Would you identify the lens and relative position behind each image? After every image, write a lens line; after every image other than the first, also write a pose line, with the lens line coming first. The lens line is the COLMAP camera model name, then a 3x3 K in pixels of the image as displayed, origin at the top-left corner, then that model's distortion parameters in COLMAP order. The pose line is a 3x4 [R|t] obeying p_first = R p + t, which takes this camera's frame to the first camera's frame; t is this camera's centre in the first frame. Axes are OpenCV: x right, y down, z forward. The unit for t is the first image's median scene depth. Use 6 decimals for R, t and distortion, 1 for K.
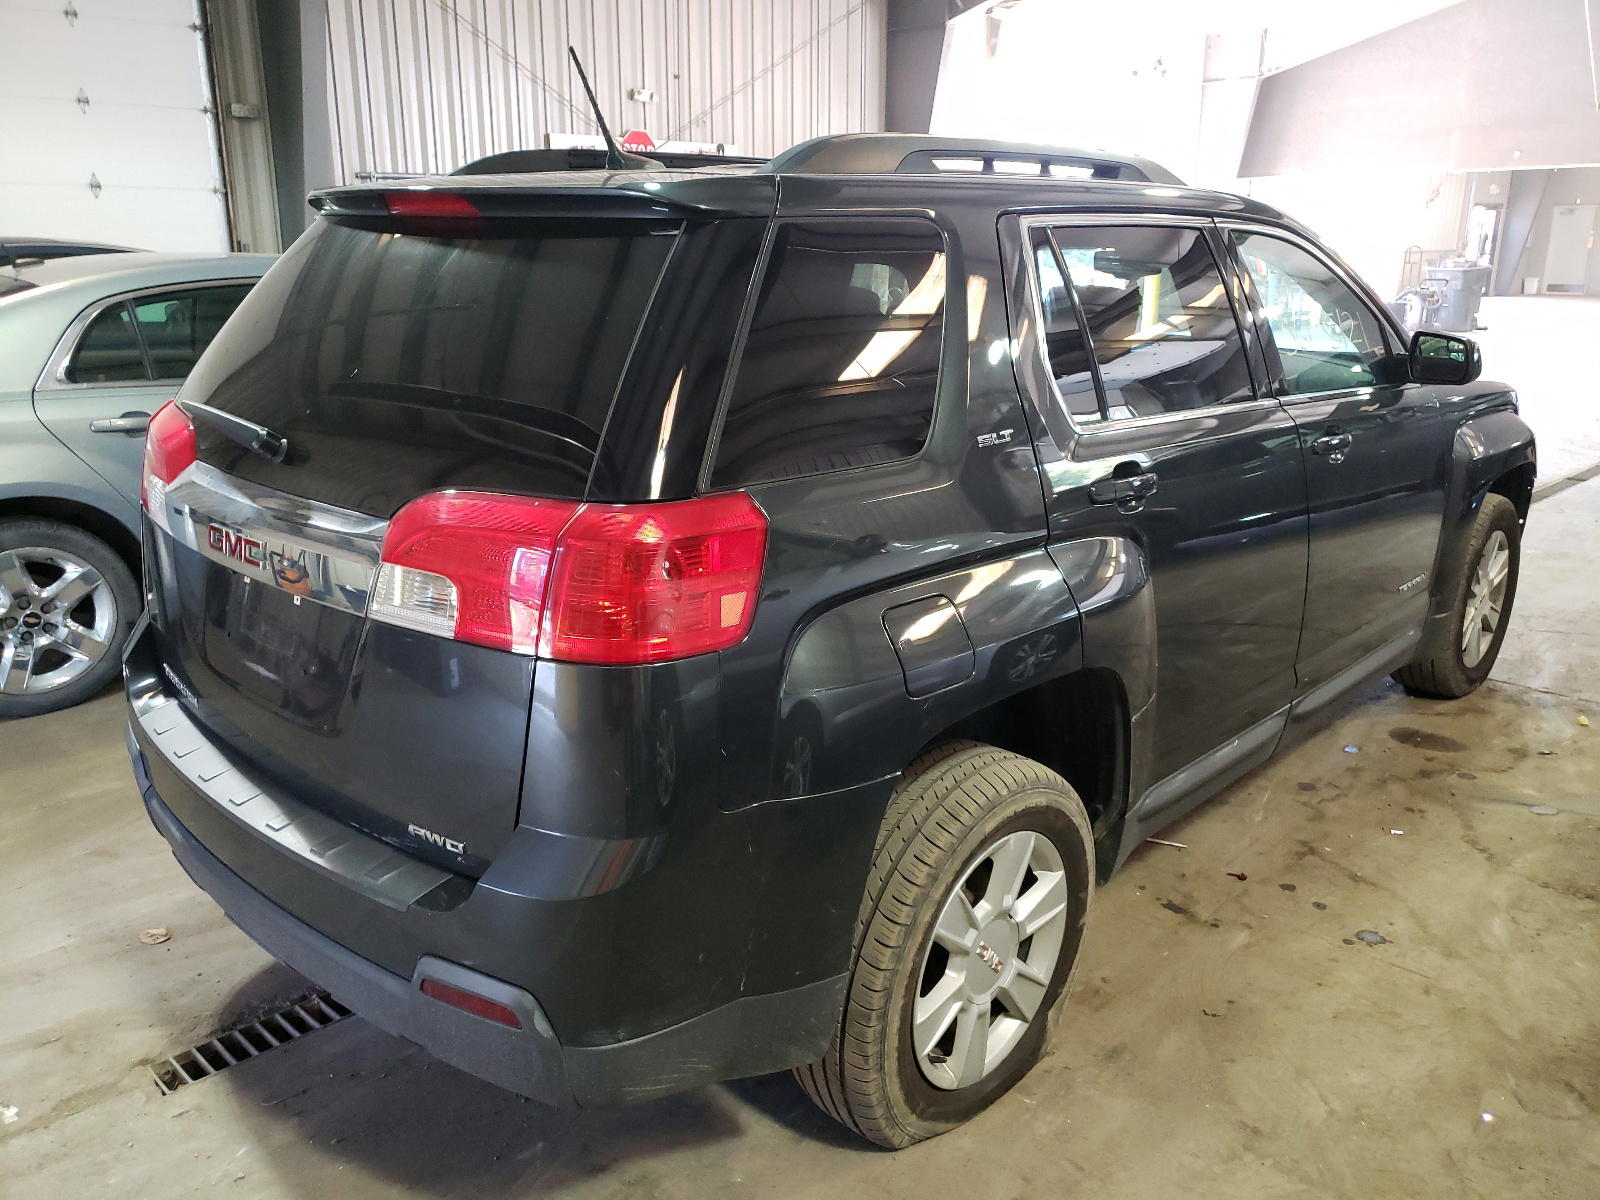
lens RADIAL K [[1272.0, 0, 805.3], [0, 1272.0, 603.6], [0, 0, 1]] dist [0.009447, 0.016489]
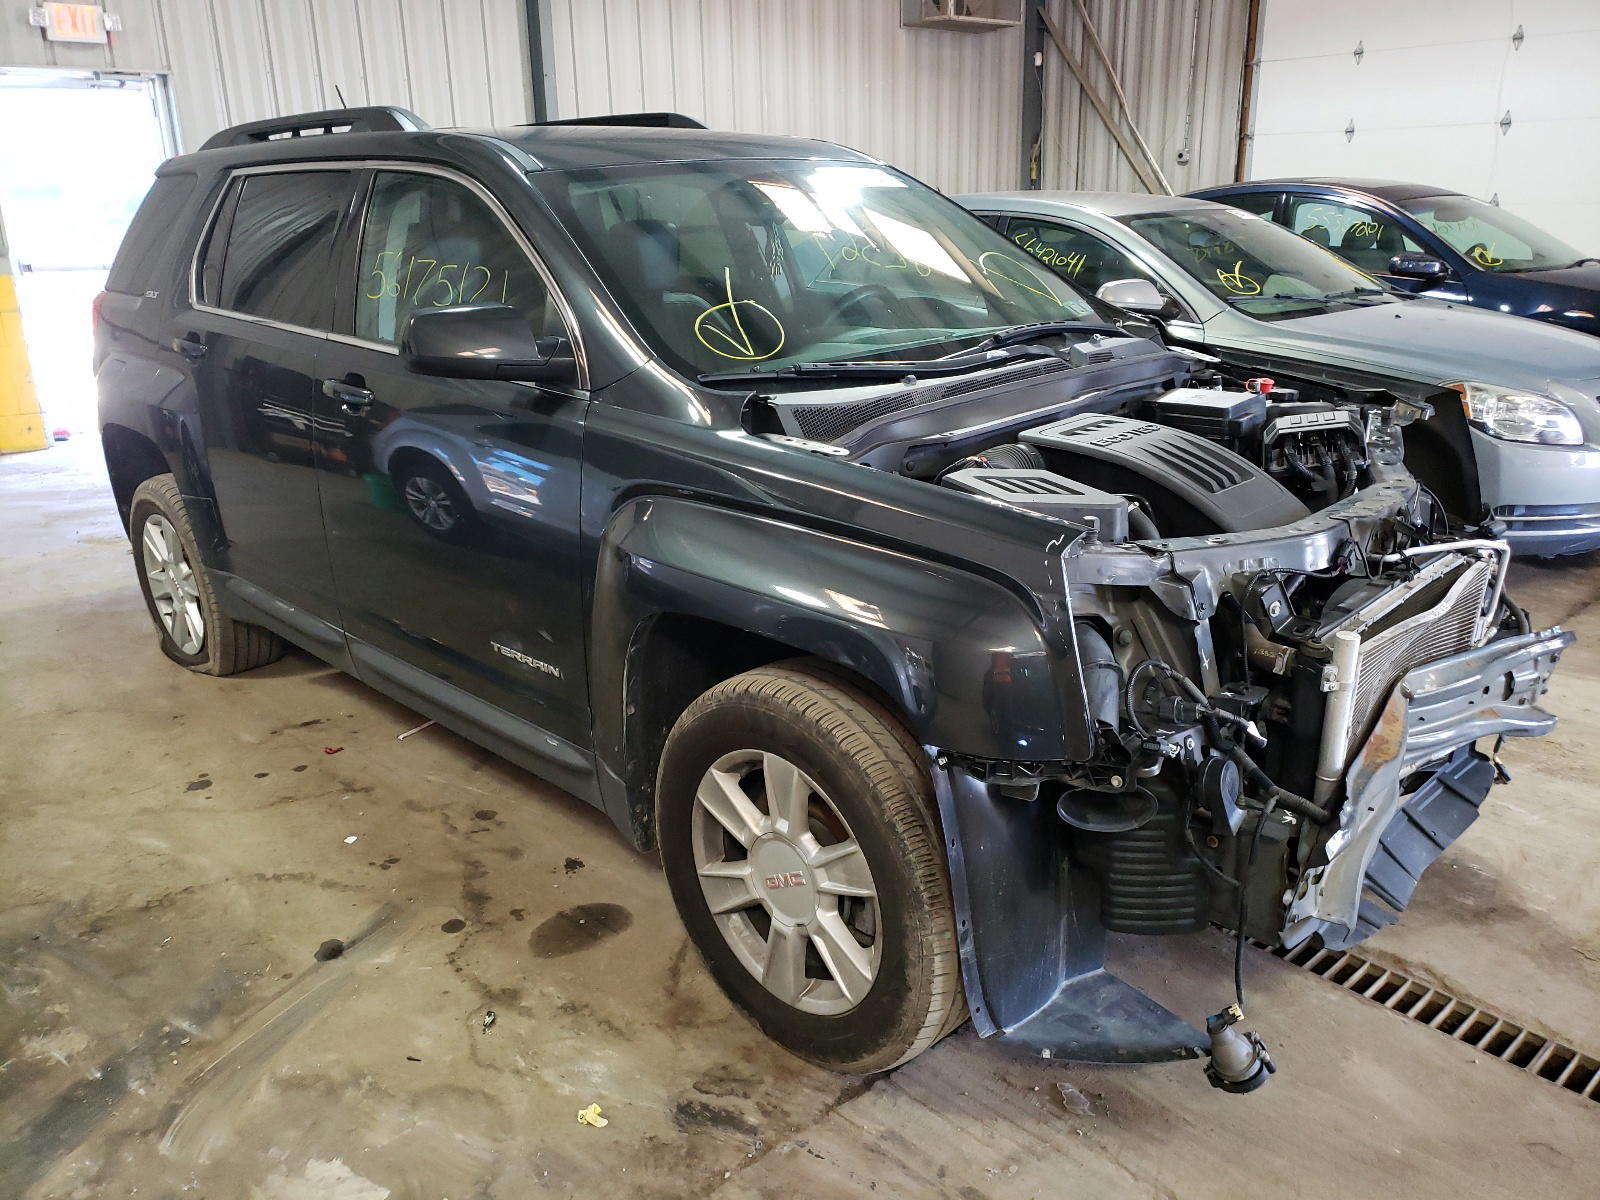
lens RADIAL K [[1272.0, 0, 806.8], [0, 1272.0, 594.4], [0, 0, 1]] dist [0.009447, 0.016489]
pose [[-0.045347, 0.304521, -0.951425, 1.257535], [-0.267958, 0.913795, 0.305248, -0.344116], [0.962363, 0.268784, 0.040161, 1.227377]]
